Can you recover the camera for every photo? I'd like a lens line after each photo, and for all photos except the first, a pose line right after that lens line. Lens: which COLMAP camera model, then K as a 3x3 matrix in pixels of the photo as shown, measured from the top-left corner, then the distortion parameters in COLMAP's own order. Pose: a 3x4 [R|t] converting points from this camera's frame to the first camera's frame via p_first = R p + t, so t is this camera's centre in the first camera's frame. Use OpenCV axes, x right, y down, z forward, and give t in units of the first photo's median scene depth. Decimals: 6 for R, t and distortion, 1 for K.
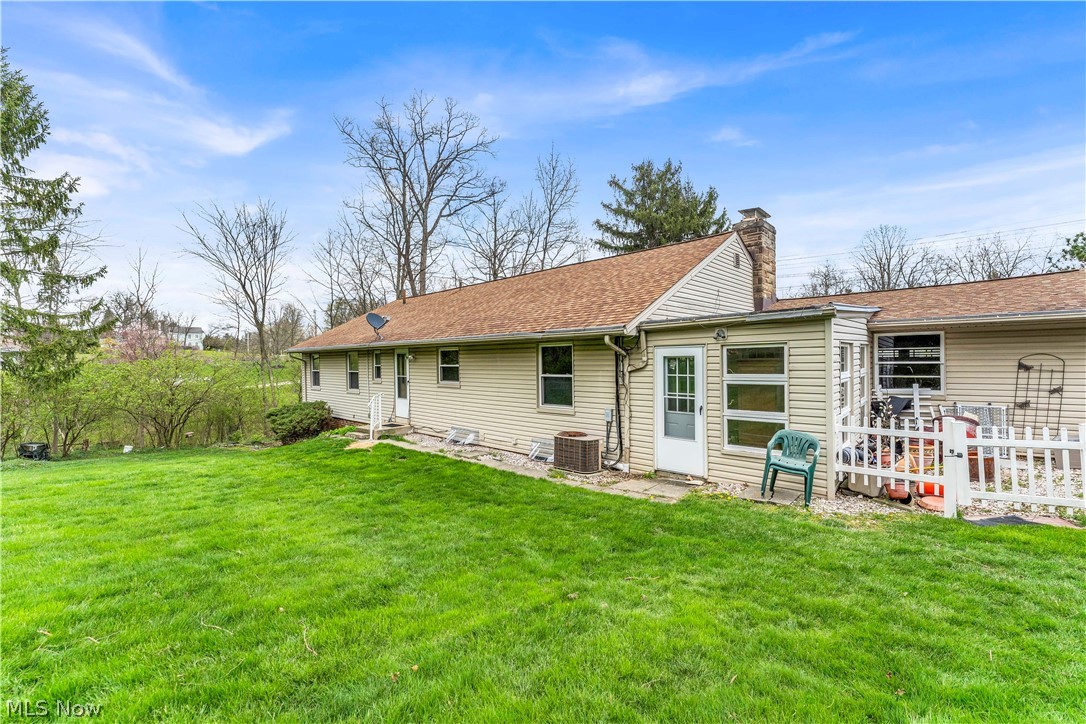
lens RADIAL K [[441.8, 0, 543.0], [0, 441.8, 362.0], [0, 0, 1]] dist [-0.000578, -0.000026]
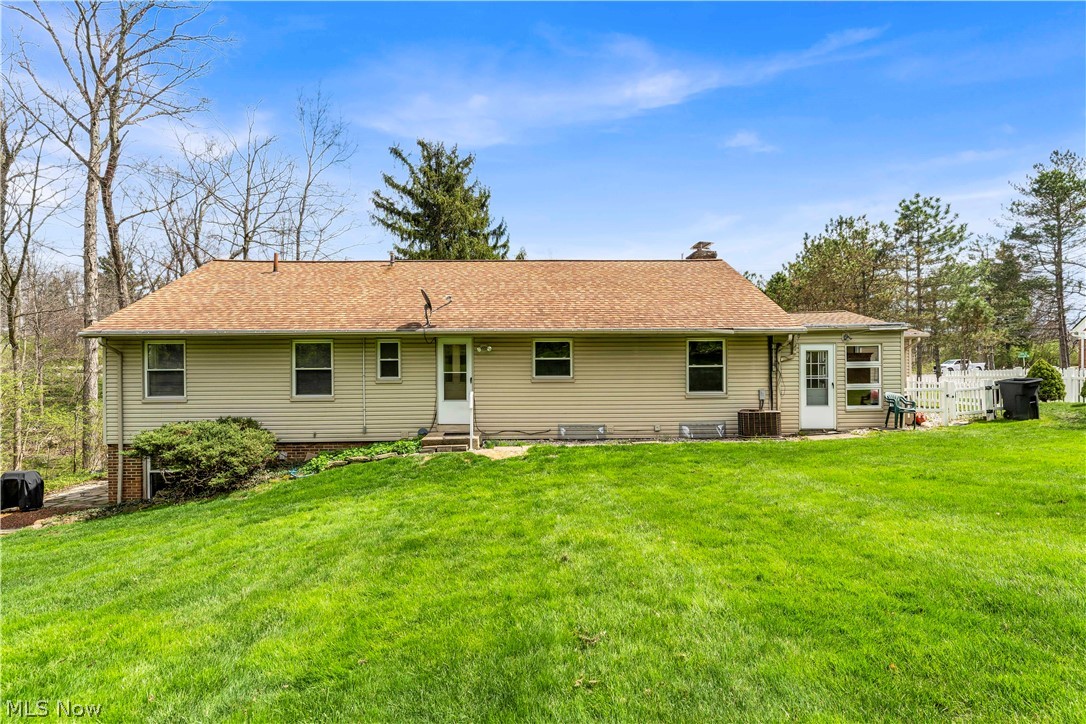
lens RADIAL K [[509.1, 0, 543.0], [0, 509.1, 362.0], [0, 0, 1]] dist [0.000170, 0.000027]
pose [[0.707999, 0.004431, 0.706200, -1.244130], [0.001977, 0.999964, -0.008255, 0.030050], [-0.706211, 0.007241, 0.707964, 0.347021]]
